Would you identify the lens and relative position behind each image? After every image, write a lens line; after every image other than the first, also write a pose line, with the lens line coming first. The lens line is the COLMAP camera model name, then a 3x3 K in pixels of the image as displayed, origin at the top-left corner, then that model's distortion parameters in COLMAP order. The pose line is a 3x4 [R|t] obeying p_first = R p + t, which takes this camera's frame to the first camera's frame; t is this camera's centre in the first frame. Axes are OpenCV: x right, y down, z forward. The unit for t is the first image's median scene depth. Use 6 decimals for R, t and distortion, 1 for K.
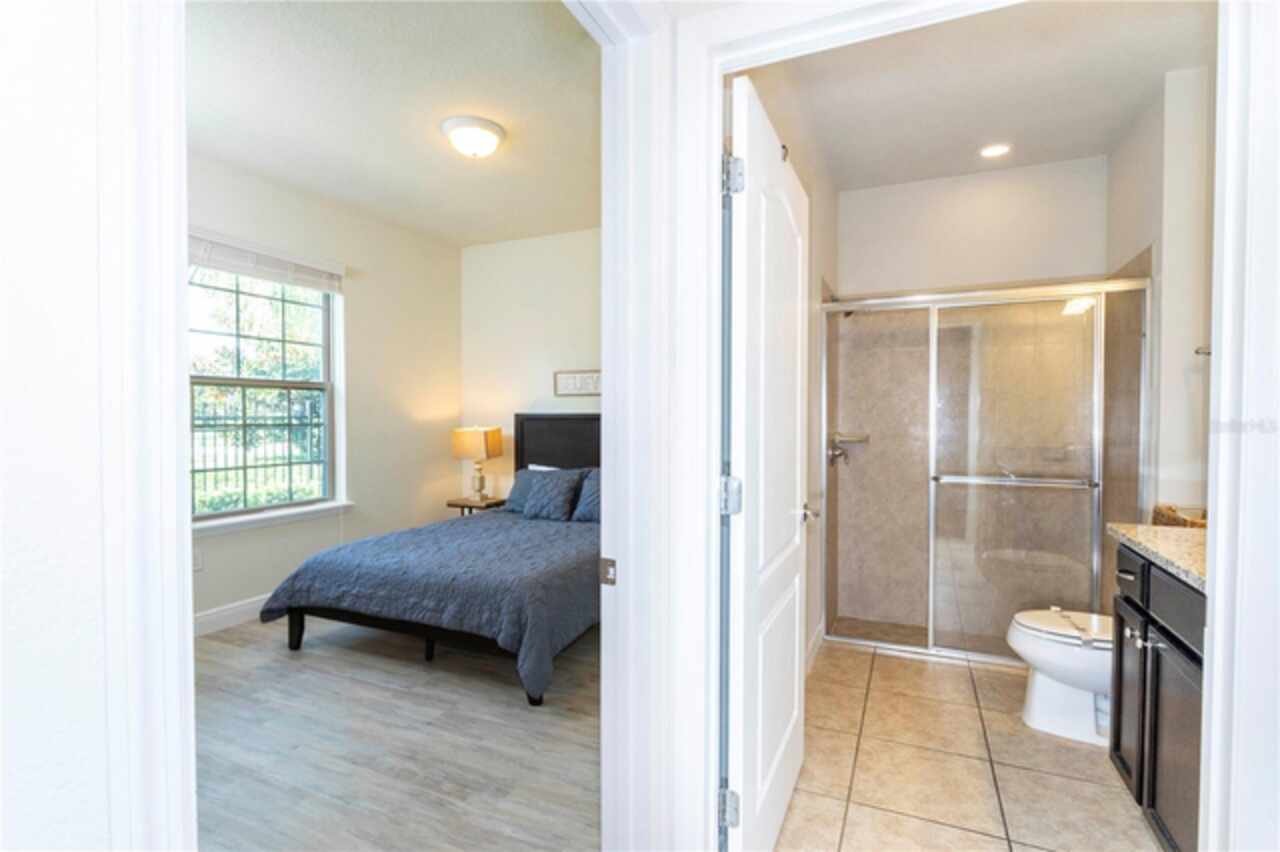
lens RADIAL K [[623.1, 0, 642.1], [0, 623.1, 428.1], [0, 0, 1]] dist [0.001436, 0.000544]
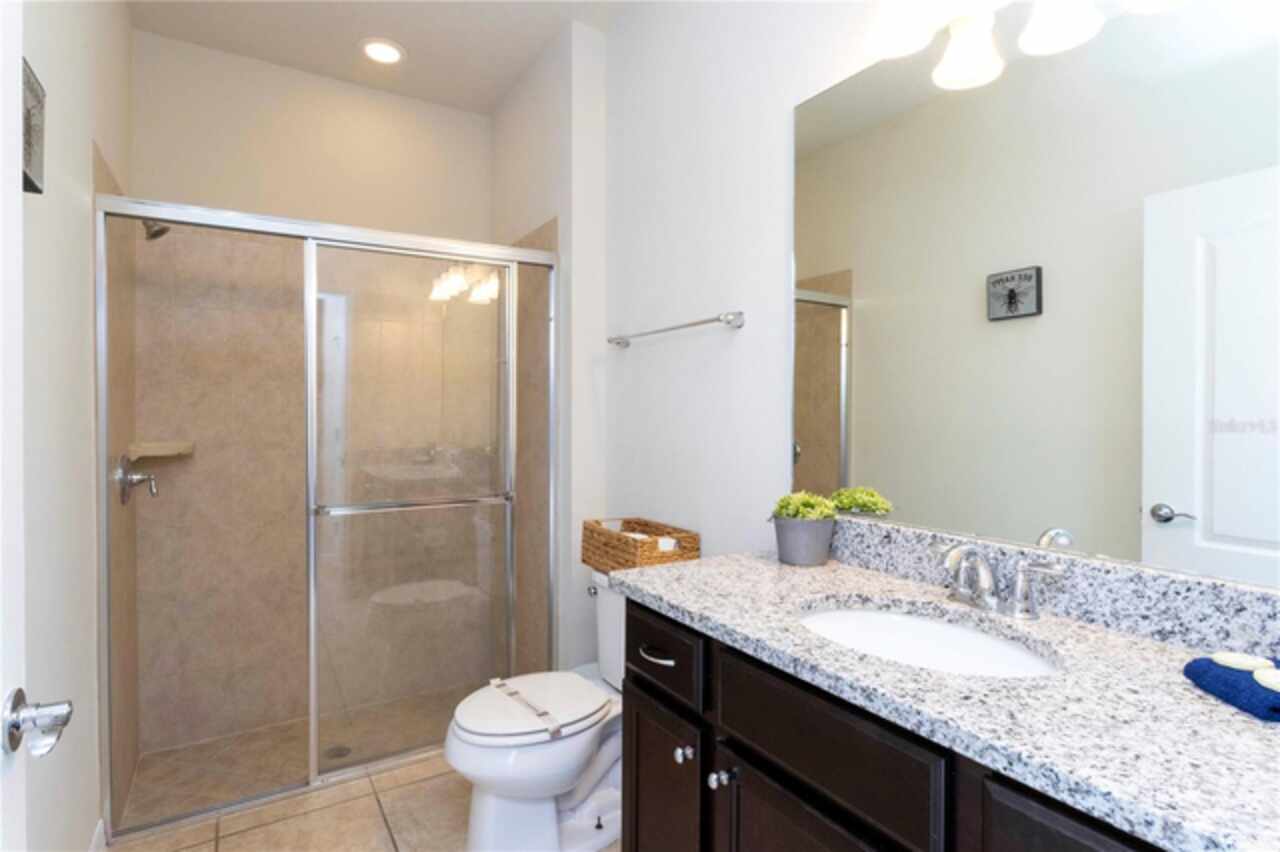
lens RADIAL K [[628.8, 0, 593.6], [0, 628.8, 415.4], [0, 0, 1]] dist [-0.000346, 0.000738]
pose [[0.592937, -0.006129, 0.805225, 0.134478], [0.016324, 0.999857, -0.004410, -0.010969], [-0.805083, 0.015759, 0.592953, 0.431520]]
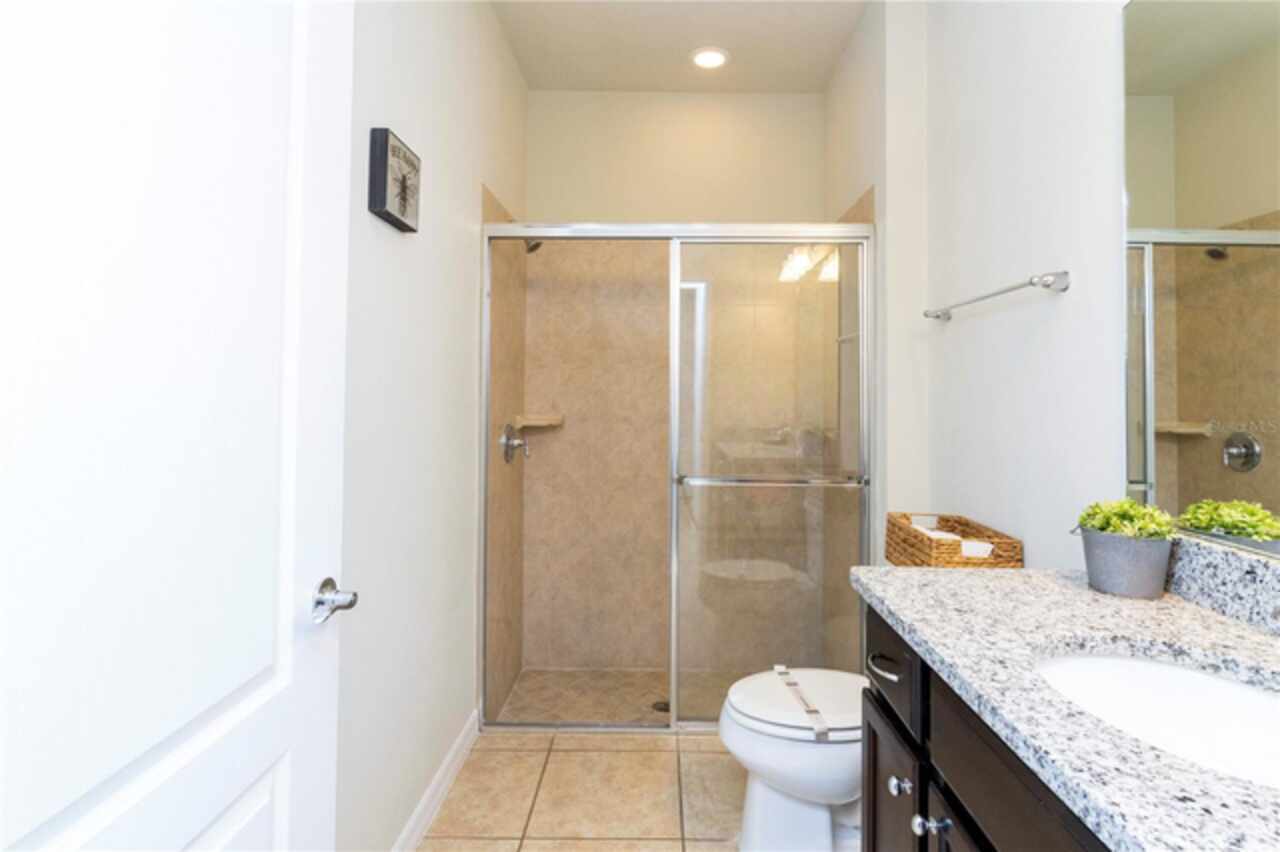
lens RADIAL K [[643.0, 0, 666.6], [0, 643.0, 372.3], [0, 0, 1]] dist [0.002438, -0.000238]
pose [[0.913093, 0.018421, 0.407336, 0.222579], [0.000664, 0.998910, -0.046662, -0.008731], [-0.407751, 0.042877, 0.912086, 0.342374]]
